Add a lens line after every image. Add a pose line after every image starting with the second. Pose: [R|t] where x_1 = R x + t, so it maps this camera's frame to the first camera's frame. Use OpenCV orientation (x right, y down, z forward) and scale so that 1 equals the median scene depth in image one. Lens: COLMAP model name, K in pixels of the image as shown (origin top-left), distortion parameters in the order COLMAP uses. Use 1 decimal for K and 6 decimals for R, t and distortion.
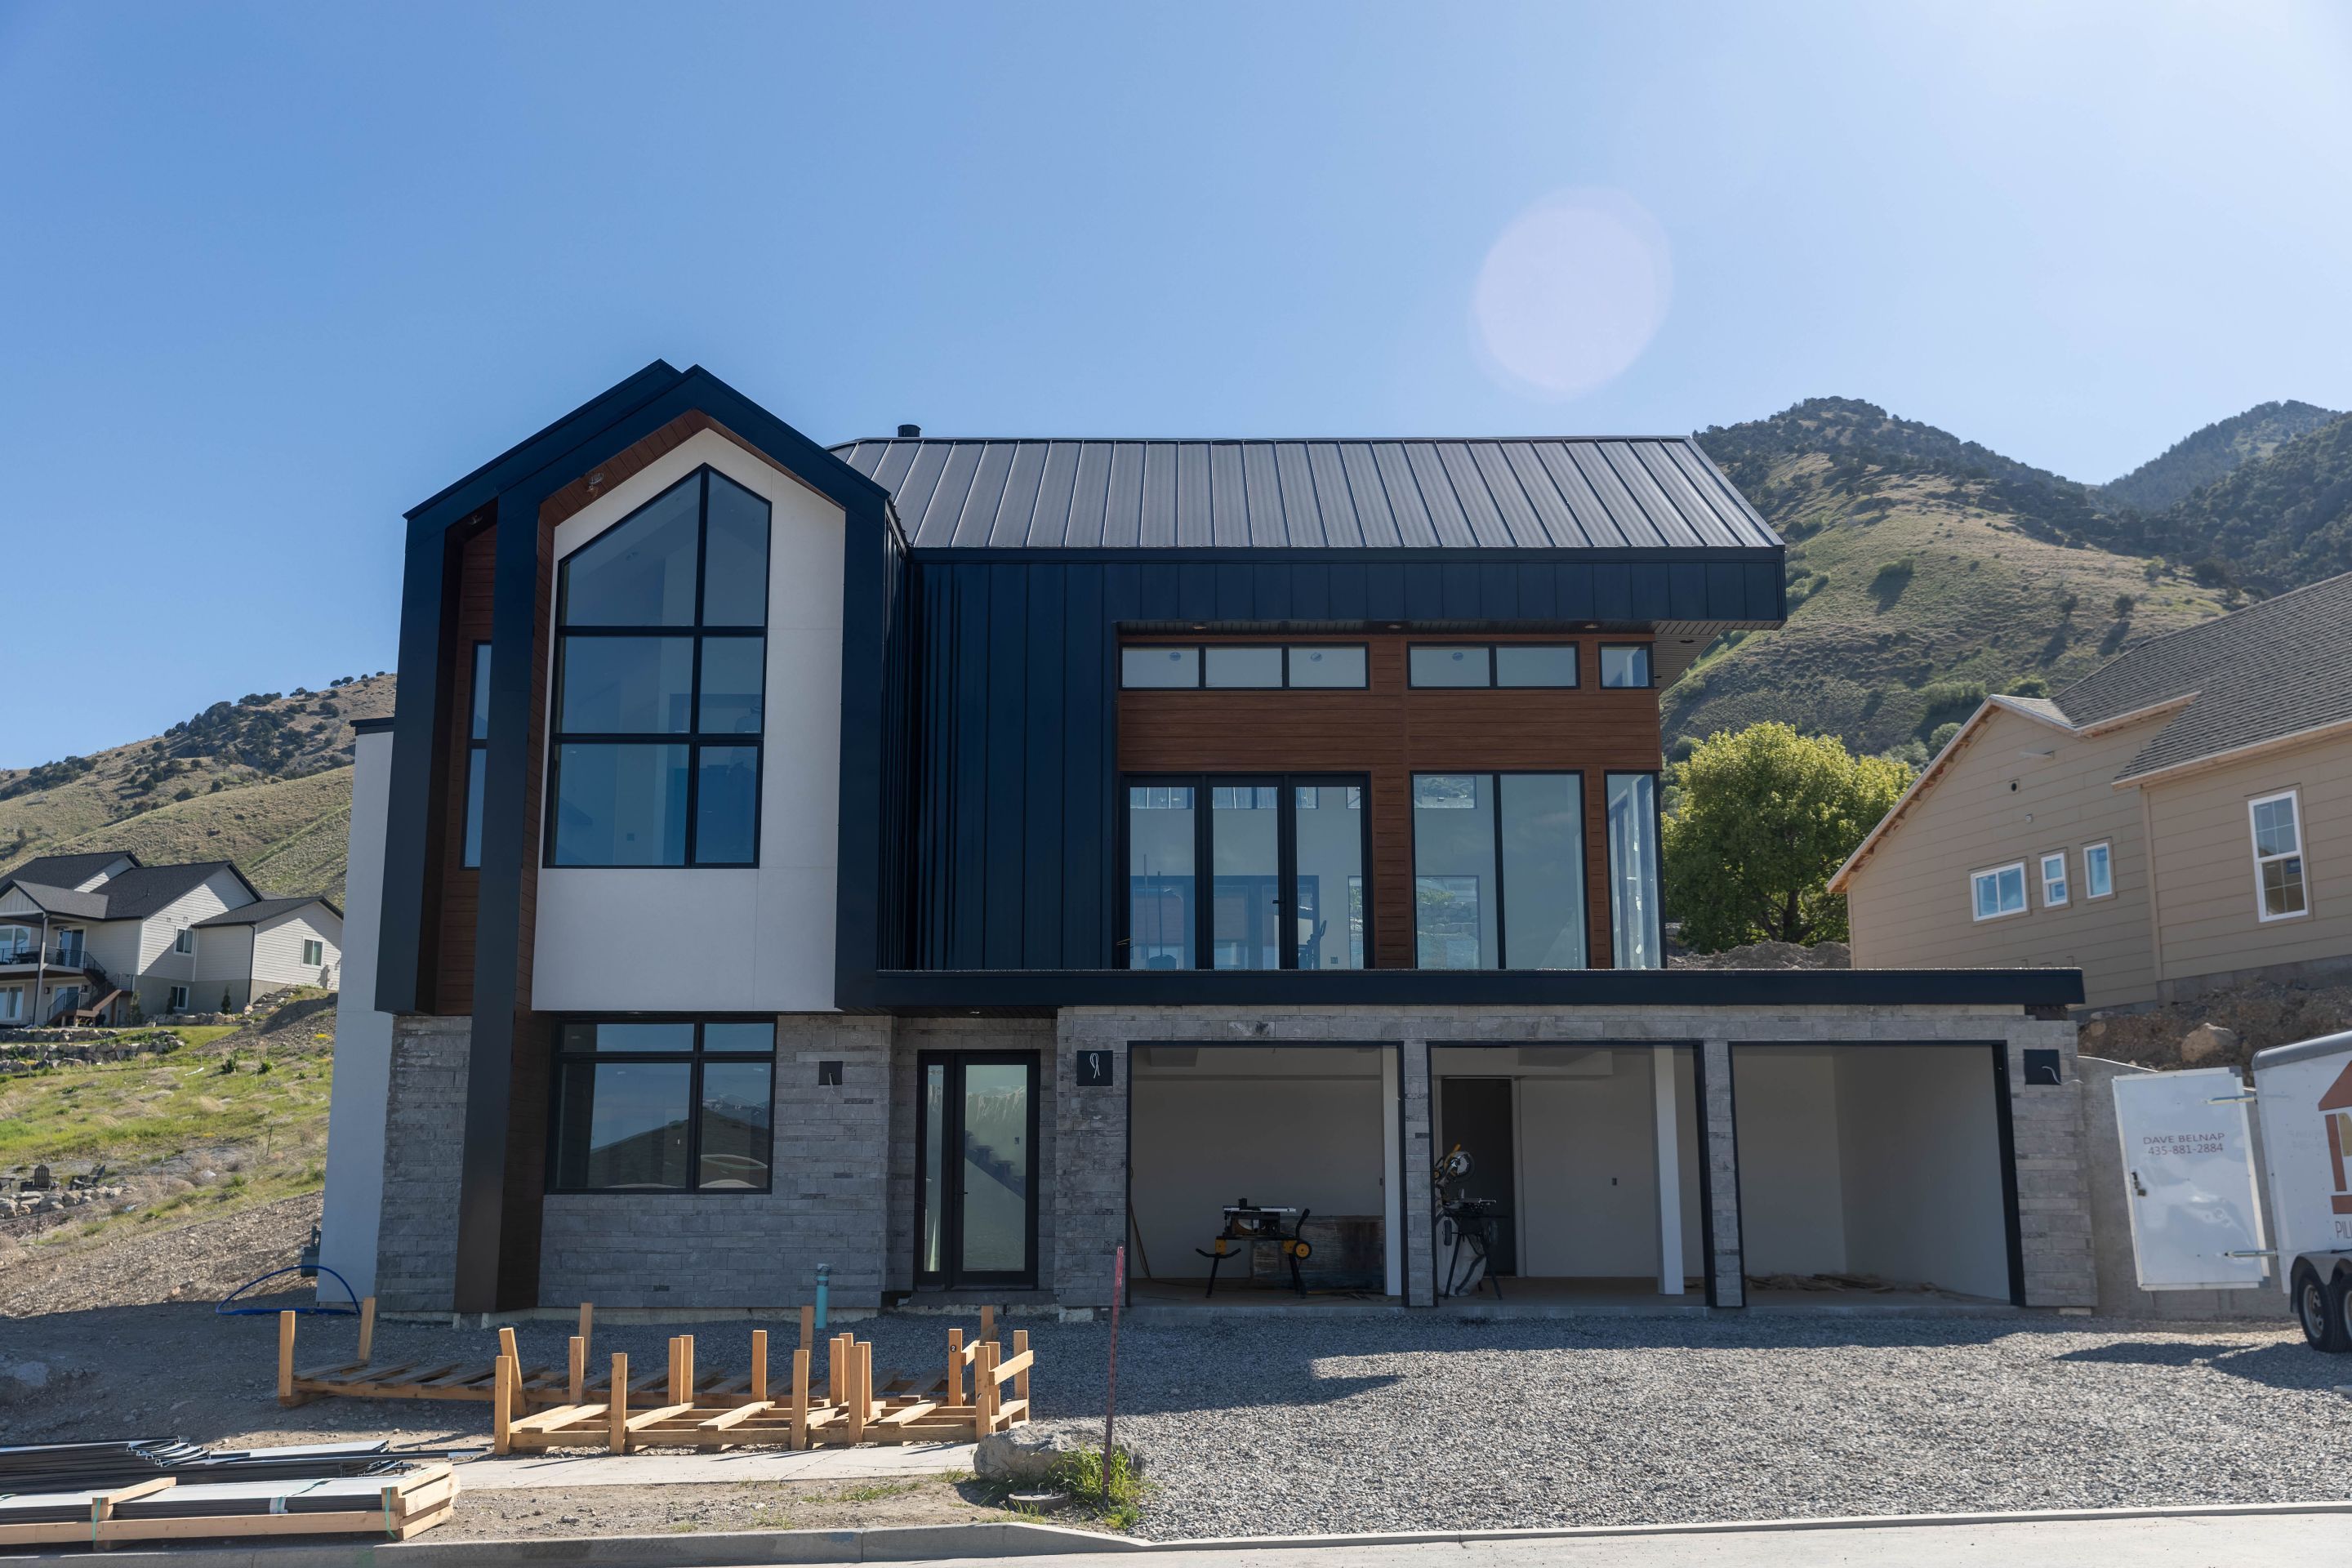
lens RADIAL K [[2197.7, 0, 1168.7], [0, 2197.7, 788.8], [0, 0, 1]] dist [0.001110, 0.024389]
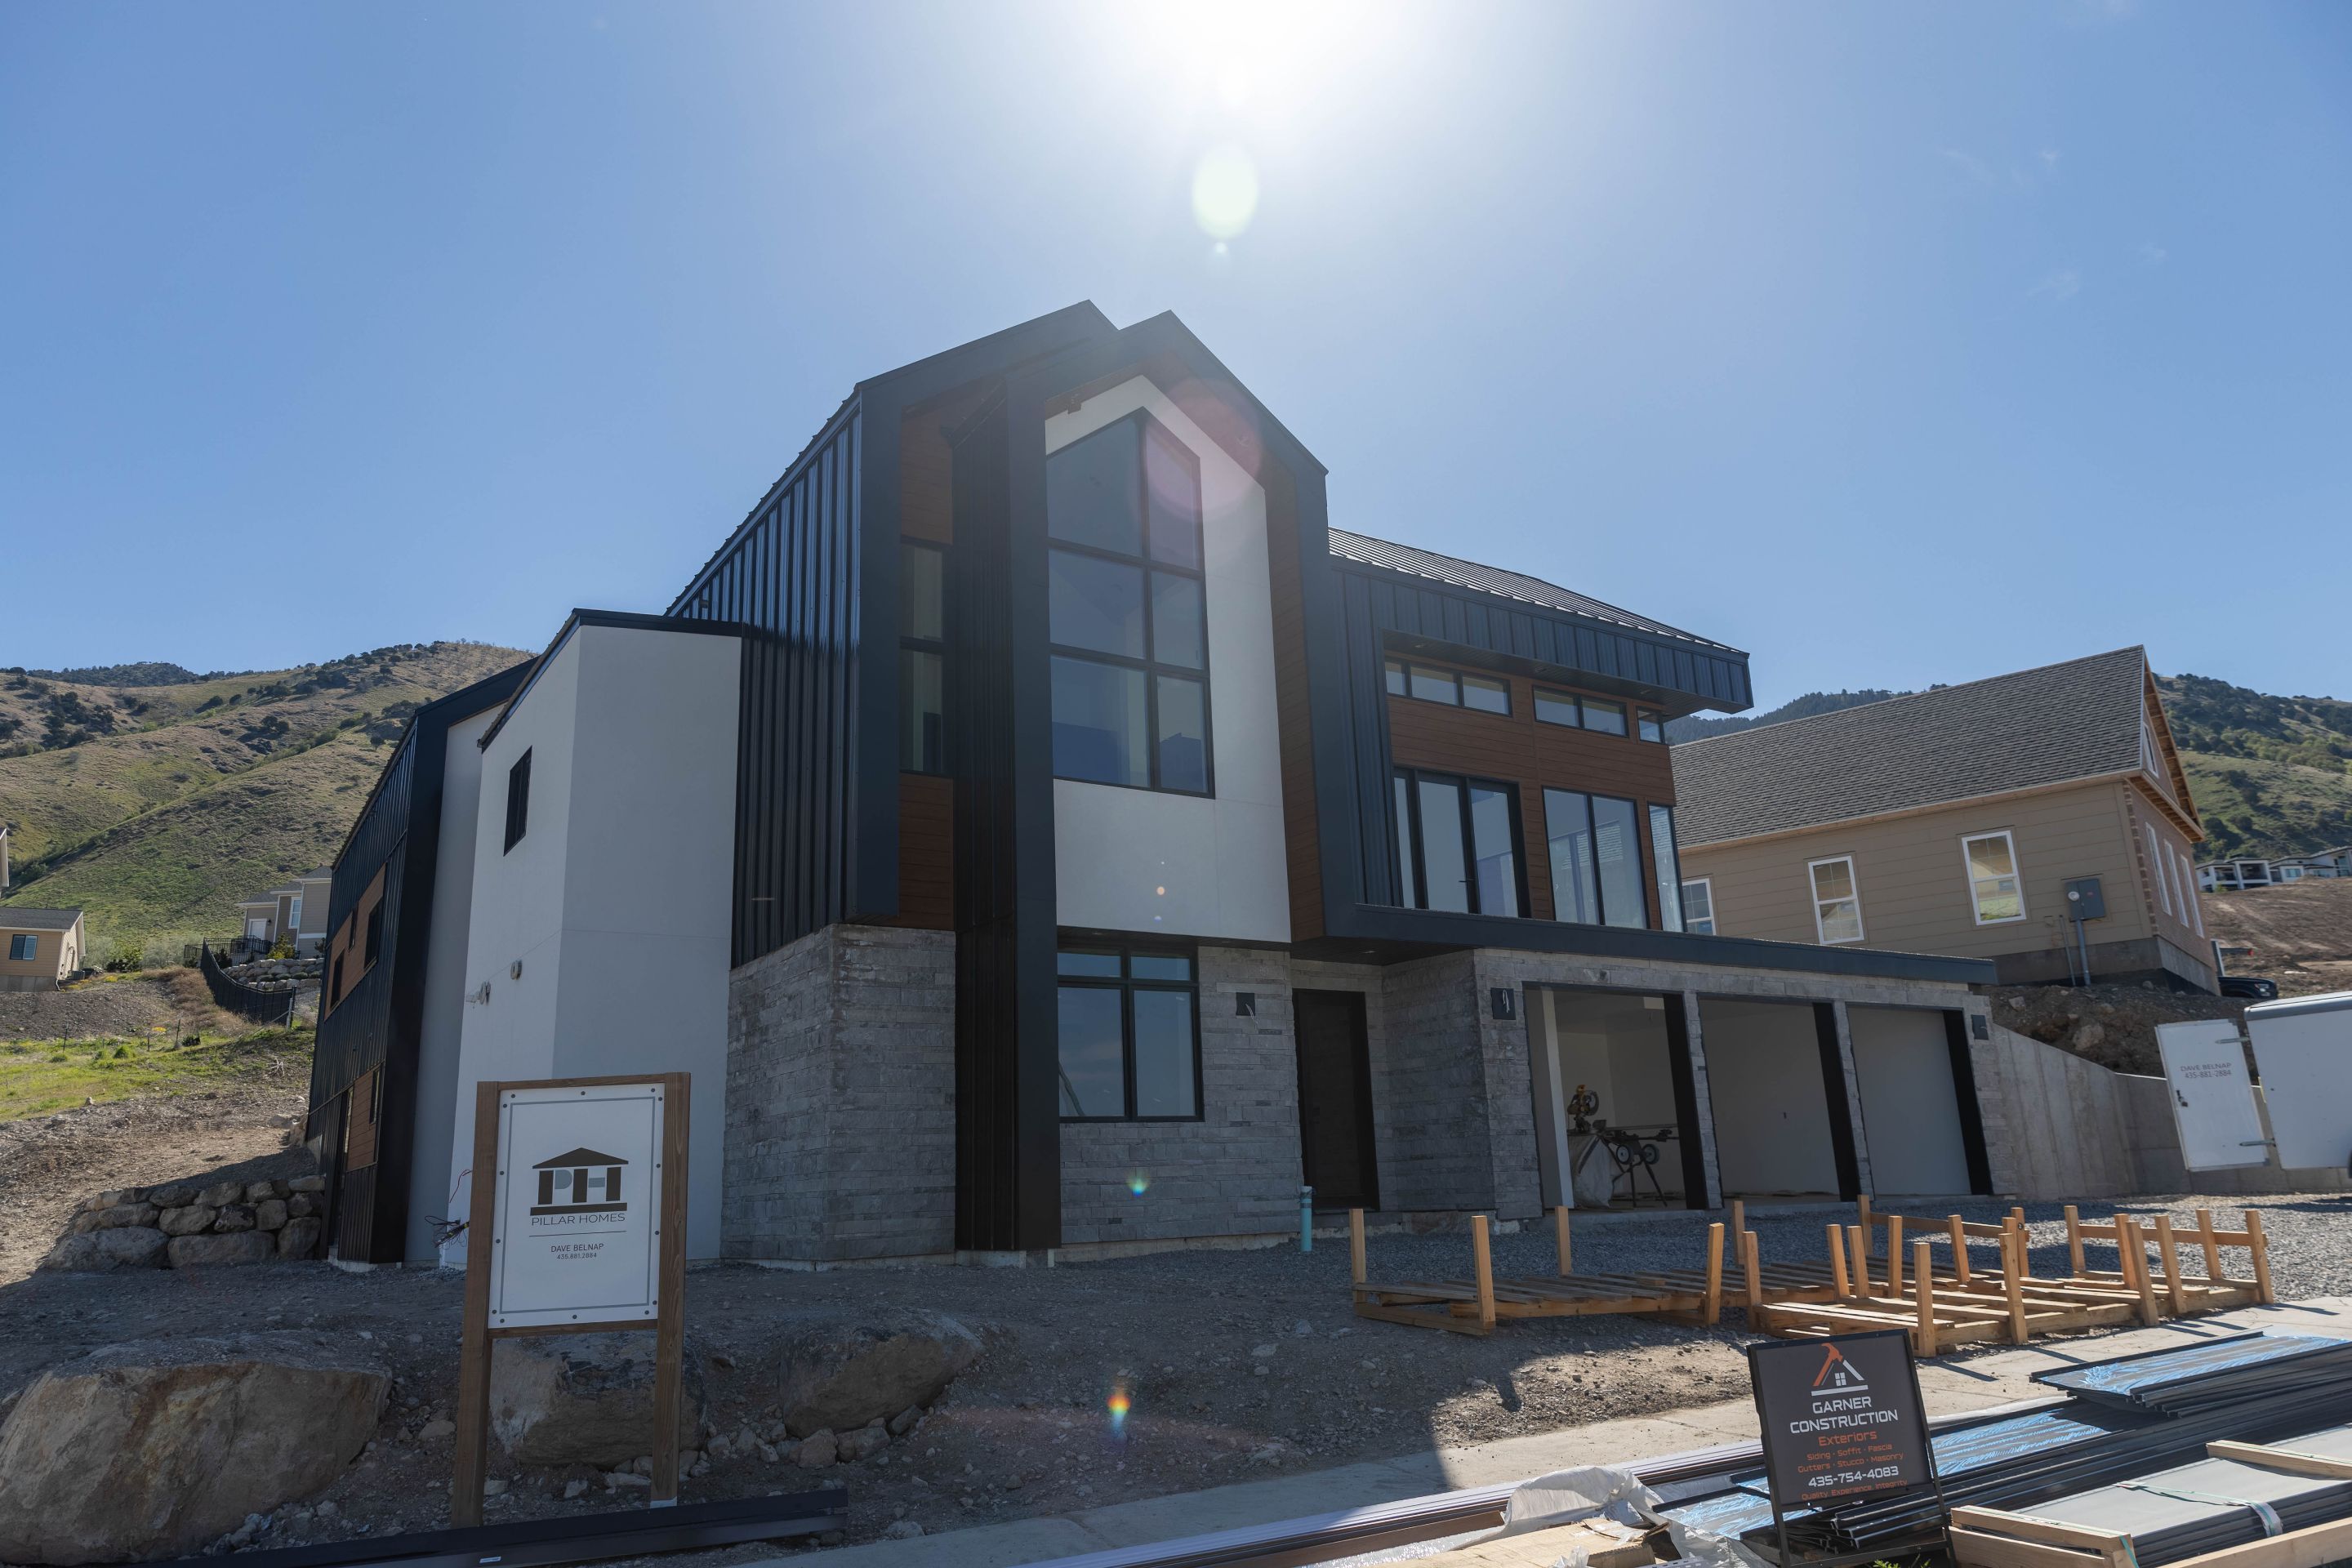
lens RADIAL K [[1554.0, 0, 1172.6], [0, 1554.0, 787.7], [0, 0, 1]] dist [0.013181, -0.002559]
pose [[0.838422, 0.110934, 0.533612, -0.590307], [-0.070166, 0.992889, -0.096169, 0.101824], [-0.540486, 0.043188, 0.840244, 0.402520]]
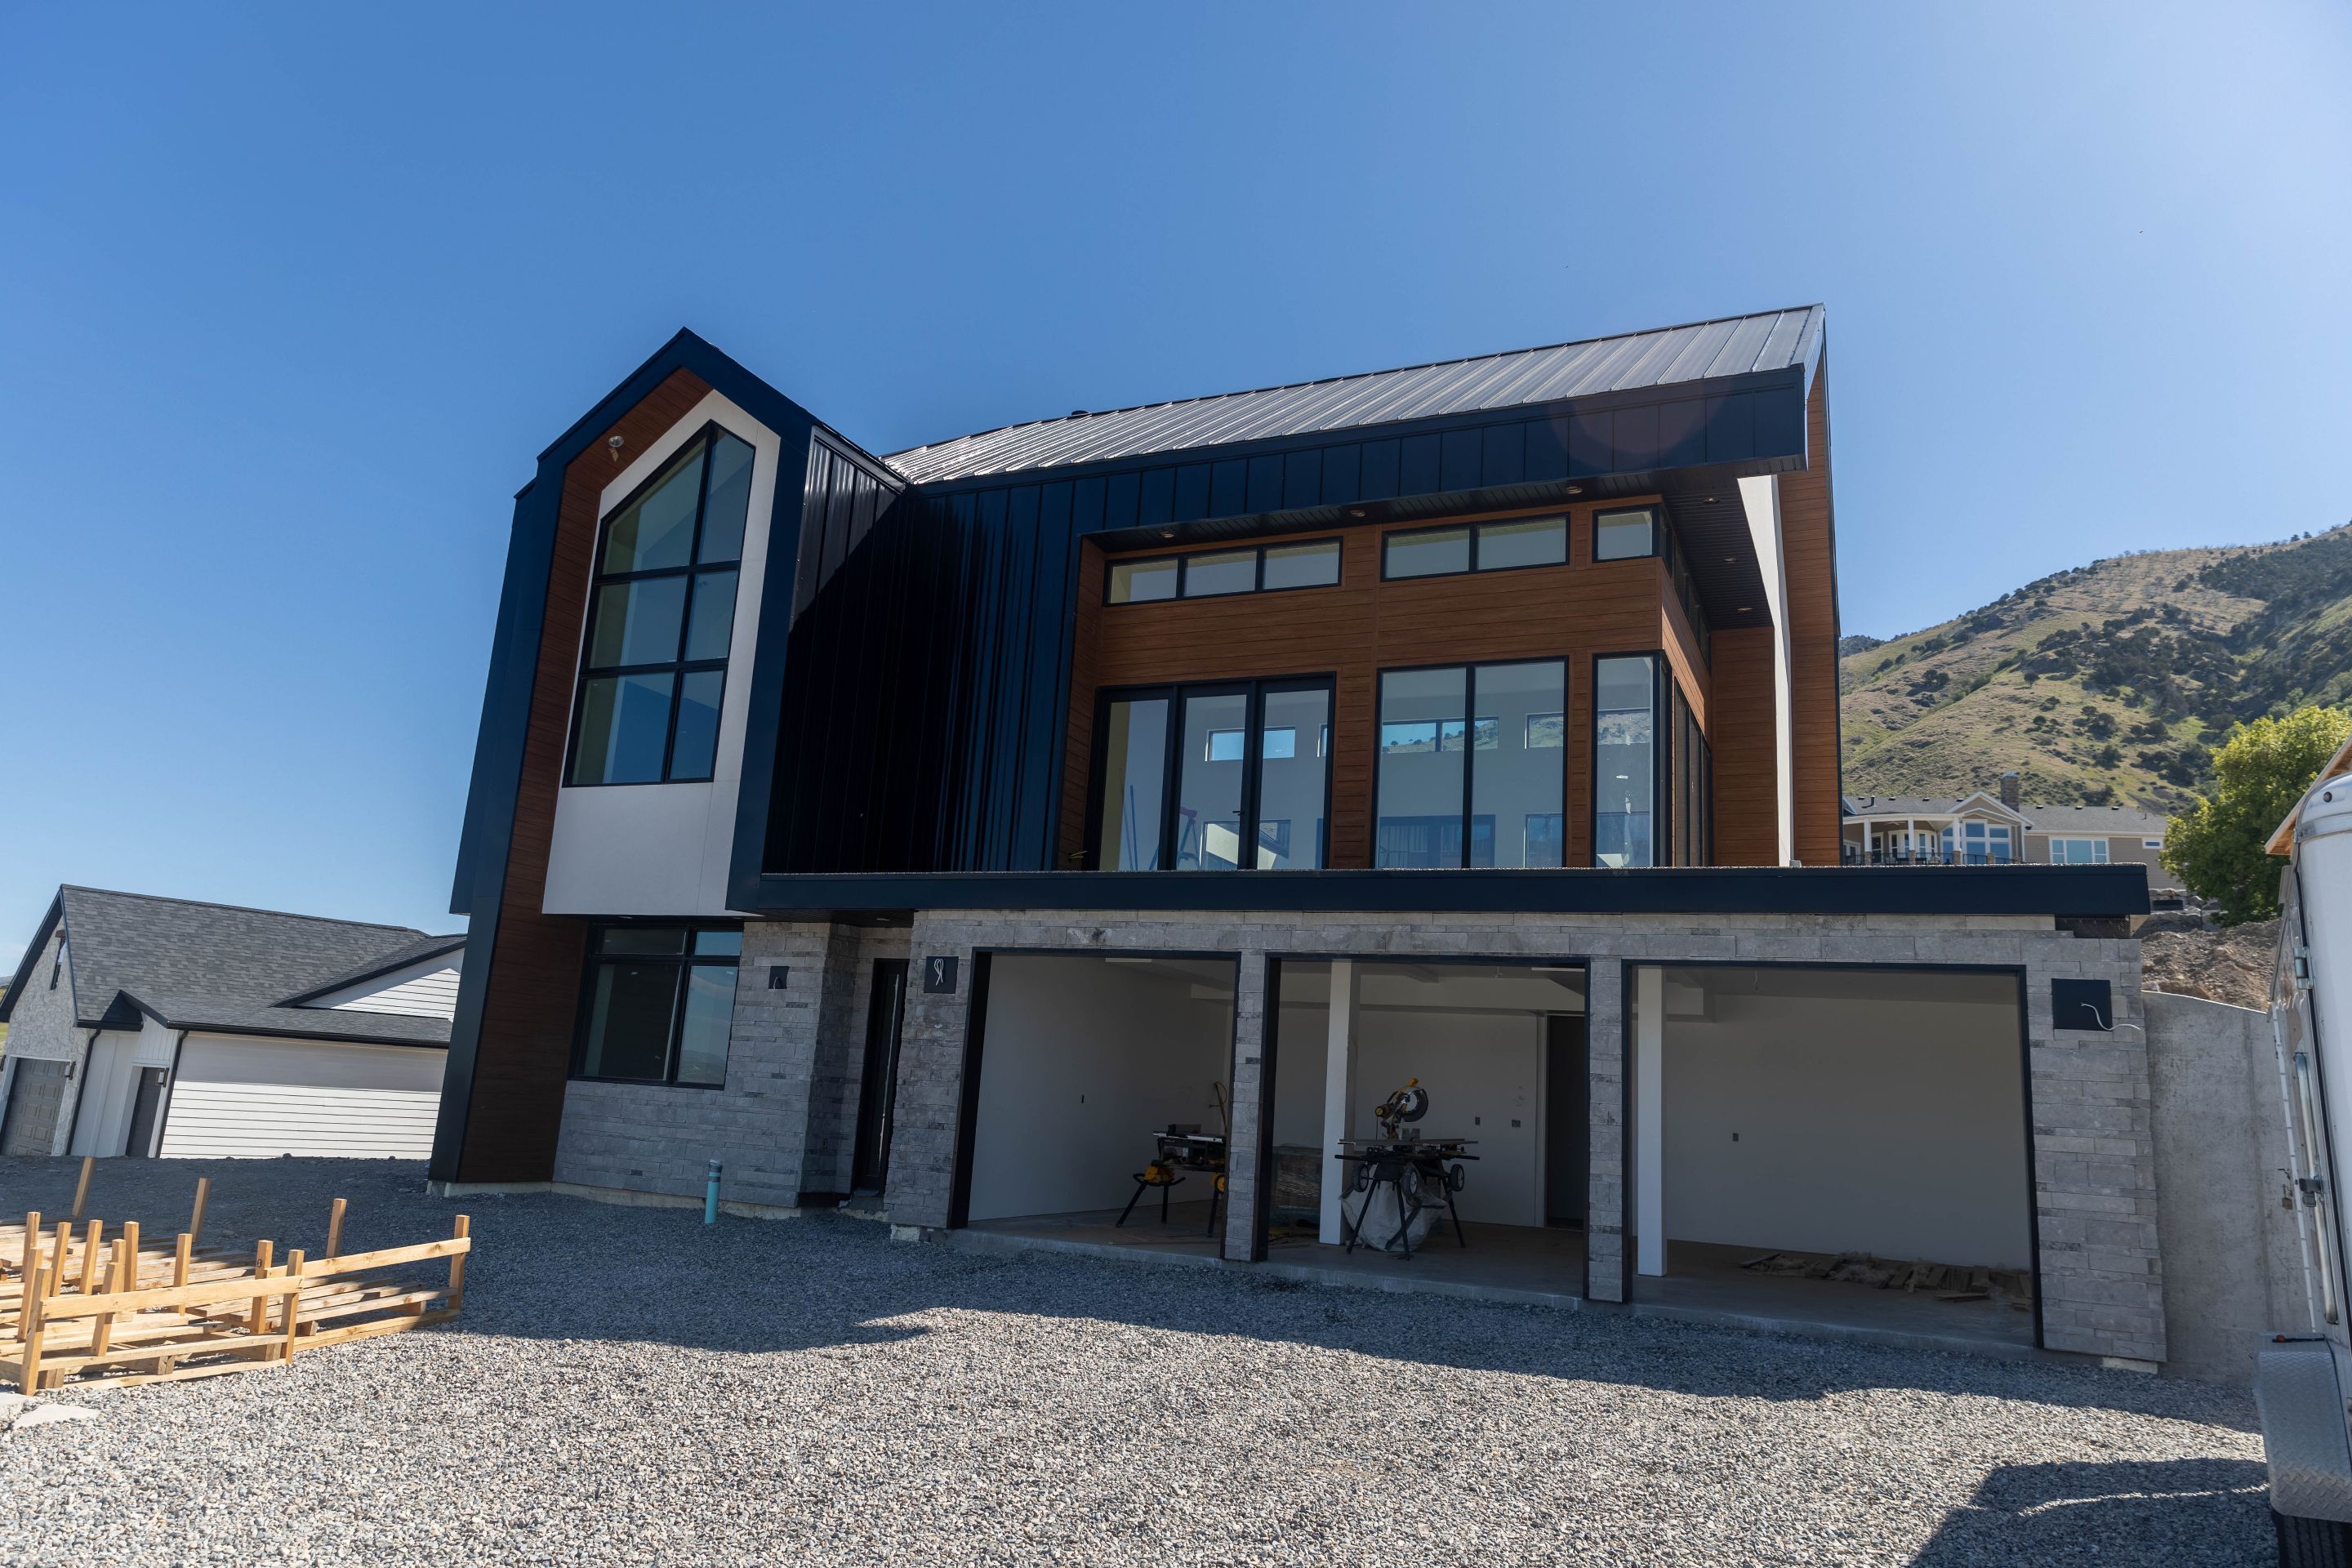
lens RADIAL K [[1554.0, 0, 1172.6], [0, 1554.0, 787.7], [0, 0, 1]] dist [0.013181, -0.002559]
pose [[0.906284, -0.027935, -0.421745, 0.333452], [0.017087, 0.999419, -0.029479, 0.064811], [0.422324, 0.019510, 0.906235, 0.411231]]
